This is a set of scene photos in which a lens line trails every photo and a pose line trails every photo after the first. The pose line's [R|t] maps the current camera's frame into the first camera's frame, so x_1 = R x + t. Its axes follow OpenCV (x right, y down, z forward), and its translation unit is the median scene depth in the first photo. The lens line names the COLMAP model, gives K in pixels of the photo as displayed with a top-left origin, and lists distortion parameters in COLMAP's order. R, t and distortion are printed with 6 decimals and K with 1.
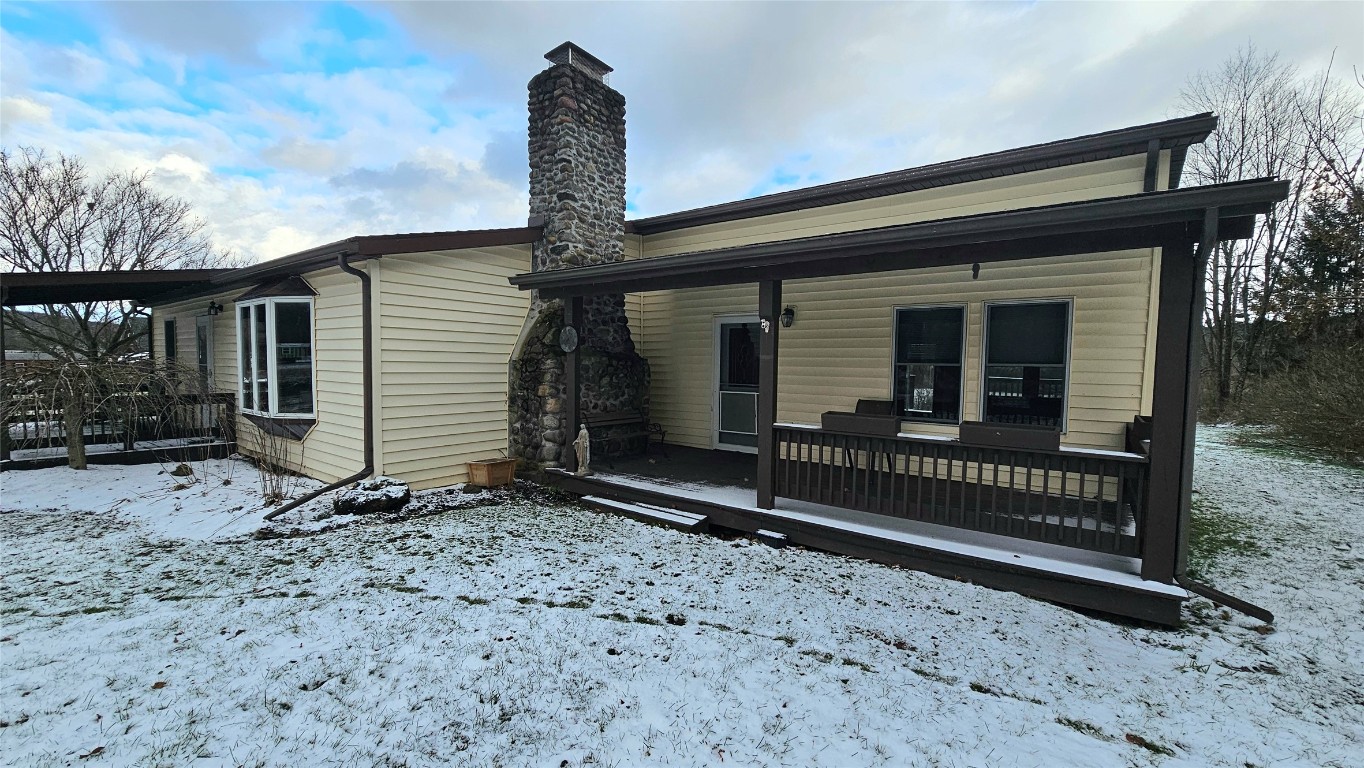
lens RADIAL K [[562.0, 0, 681.4], [0, 562.0, 386.6], [0, 0, 1]] dist [0.001777, -0.000024]
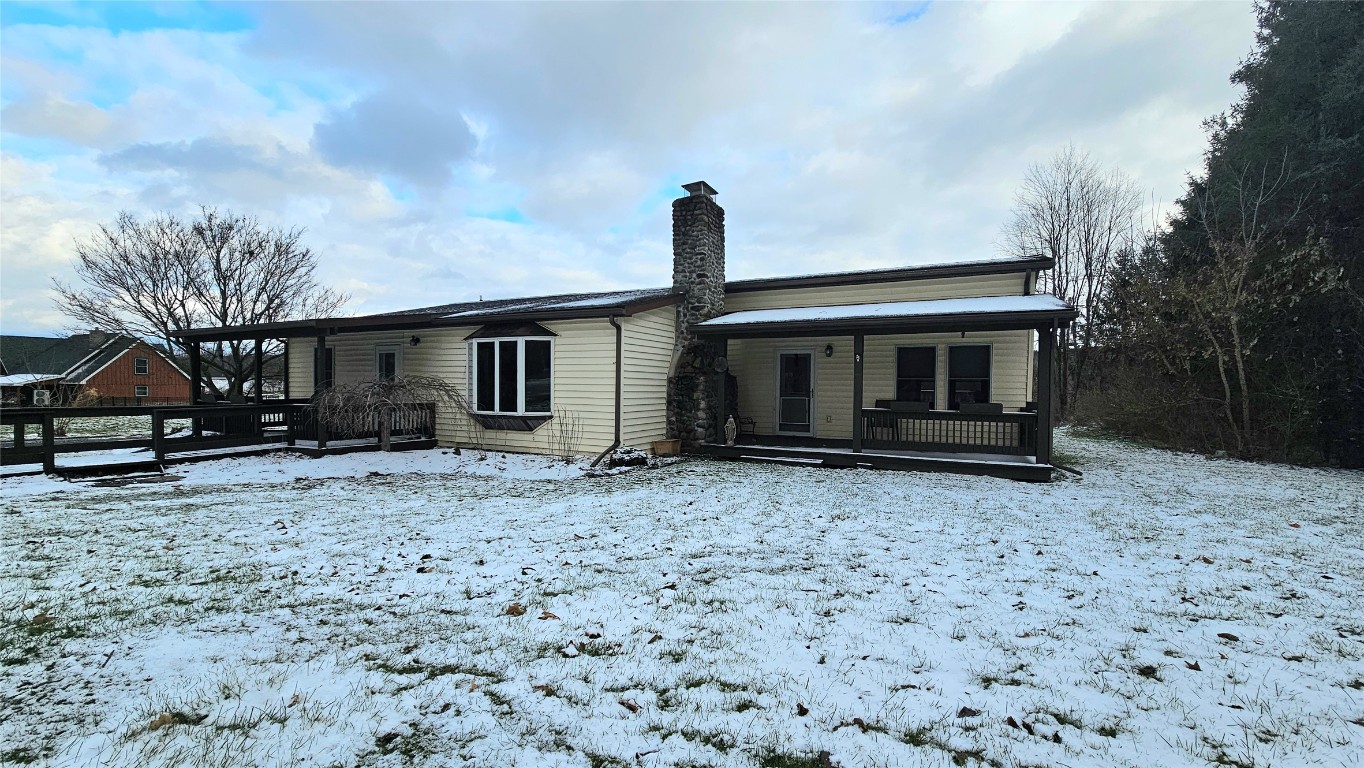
lens RADIAL K [[562.0, 0, 681.4], [0, 562.0, 386.6], [0, 0, 1]] dist [0.001777, -0.000024]
pose [[0.985326, -0.005404, 0.170597, -0.531946], [0.011726, 0.999280, -0.036075, 0.035794], [-0.170280, 0.037546, 0.984680, -0.550818]]
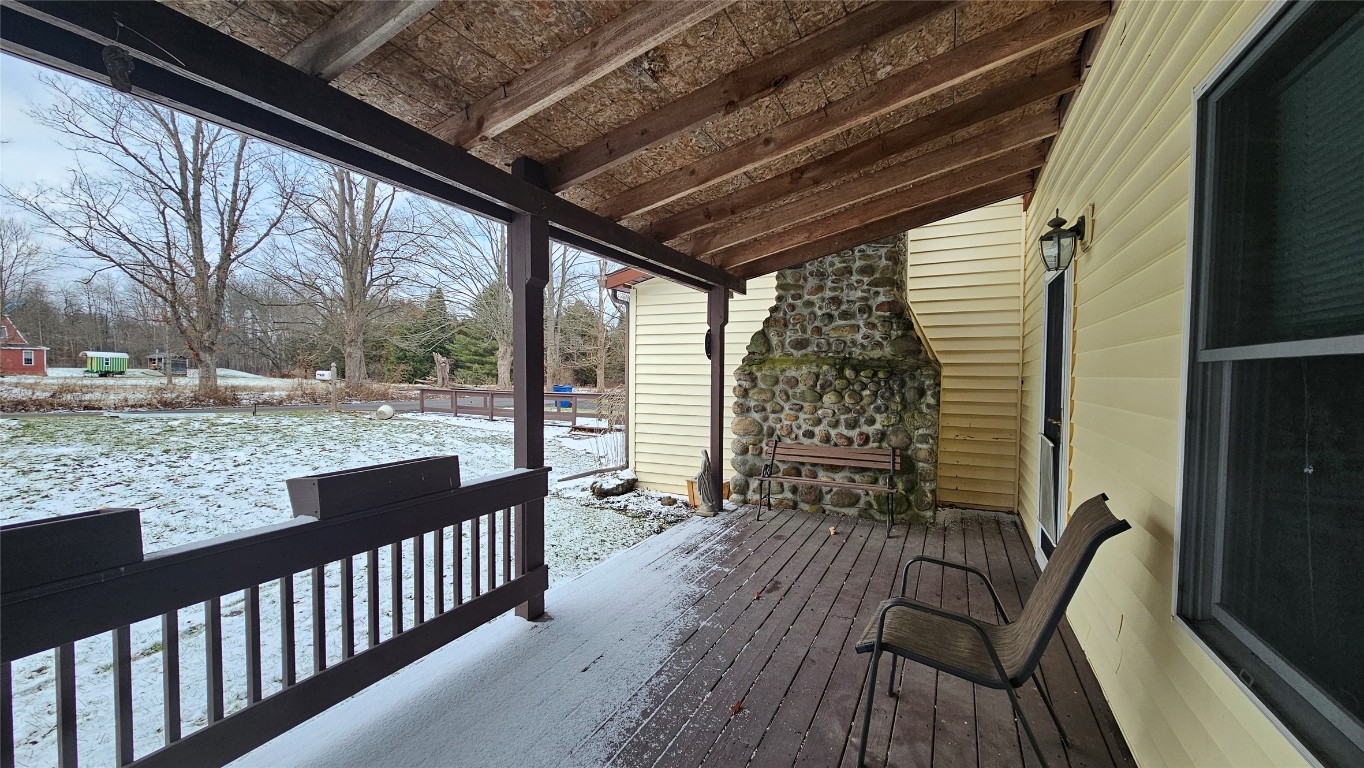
lens RADIAL K [[562.0, 0, 681.4], [0, 562.0, 386.6], [0, 0, 1]] dist [0.001777, -0.000024]
pose [[0.208786, 0.018153, -0.977793, 0.492813], [-0.045254, 0.998936, 0.008882, -0.023775], [0.976914, 0.042395, 0.209385, 0.660441]]
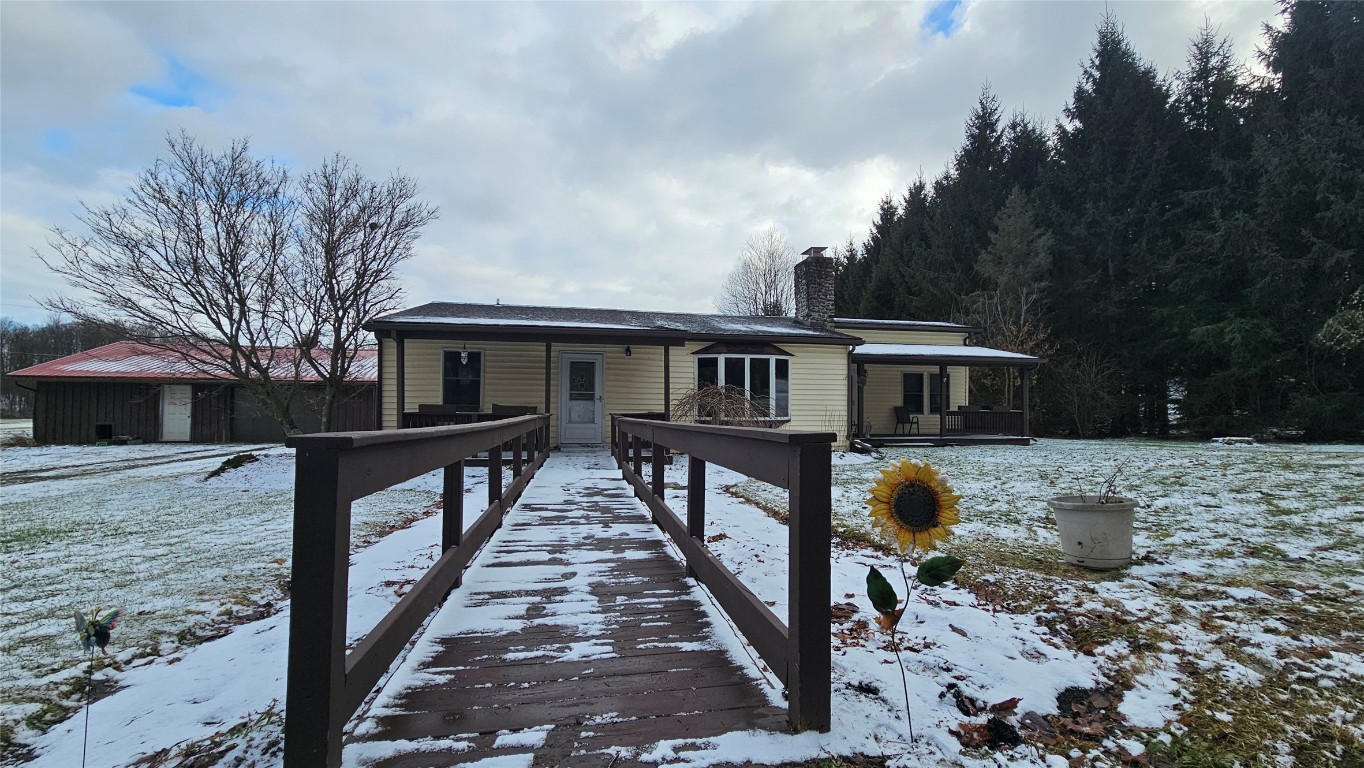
lens RADIAL K [[562.0, 0, 681.4], [0, 562.0, 386.6], [0, 0, 1]] dist [0.001777, -0.000024]
pose [[0.641109, 0.014345, 0.767316, -2.245271], [0.035465, 0.998203, -0.048293, 0.023832], [-0.766630, 0.058174, 0.639448, 0.037353]]
